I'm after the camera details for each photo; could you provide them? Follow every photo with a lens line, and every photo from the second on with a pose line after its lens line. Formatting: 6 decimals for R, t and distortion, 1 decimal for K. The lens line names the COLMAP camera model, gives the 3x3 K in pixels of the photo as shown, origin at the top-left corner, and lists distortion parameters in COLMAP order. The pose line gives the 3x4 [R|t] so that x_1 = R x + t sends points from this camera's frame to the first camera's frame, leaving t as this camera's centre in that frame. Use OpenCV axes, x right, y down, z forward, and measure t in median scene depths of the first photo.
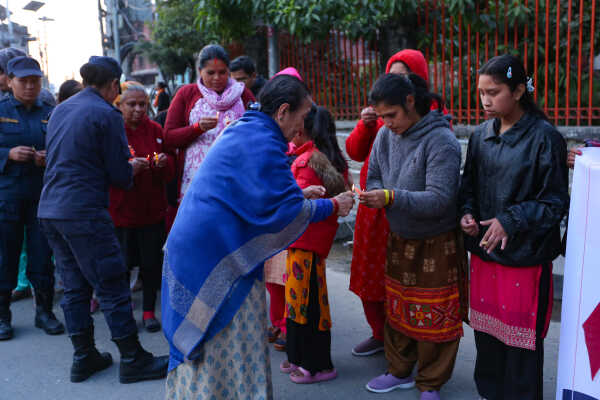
lens RADIAL K [[667.1, 0, 301.9], [0, 667.1, 202.0], [0, 0, 1]] dist [0.085624, 0.000000]
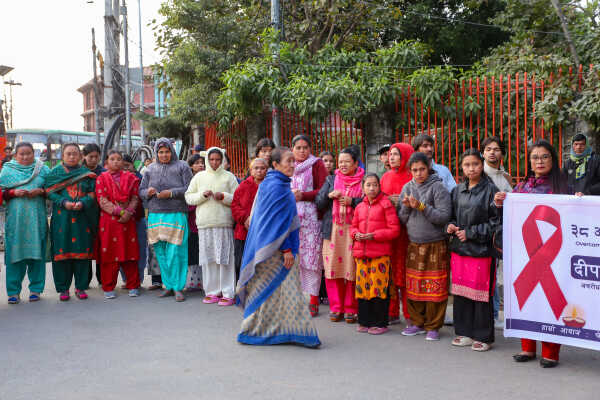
lens RADIAL K [[667.1, 0, 294.8], [0, 667.1, 202.6], [0, 0, 1]] dist [0.085624, 0.000000]
pose [[0.998430, 0.015480, 0.053833, -0.099991], [-0.010250, 0.995318, -0.096106, 0.042168], [-0.055069, 0.095404, 0.993914, -0.284319]]
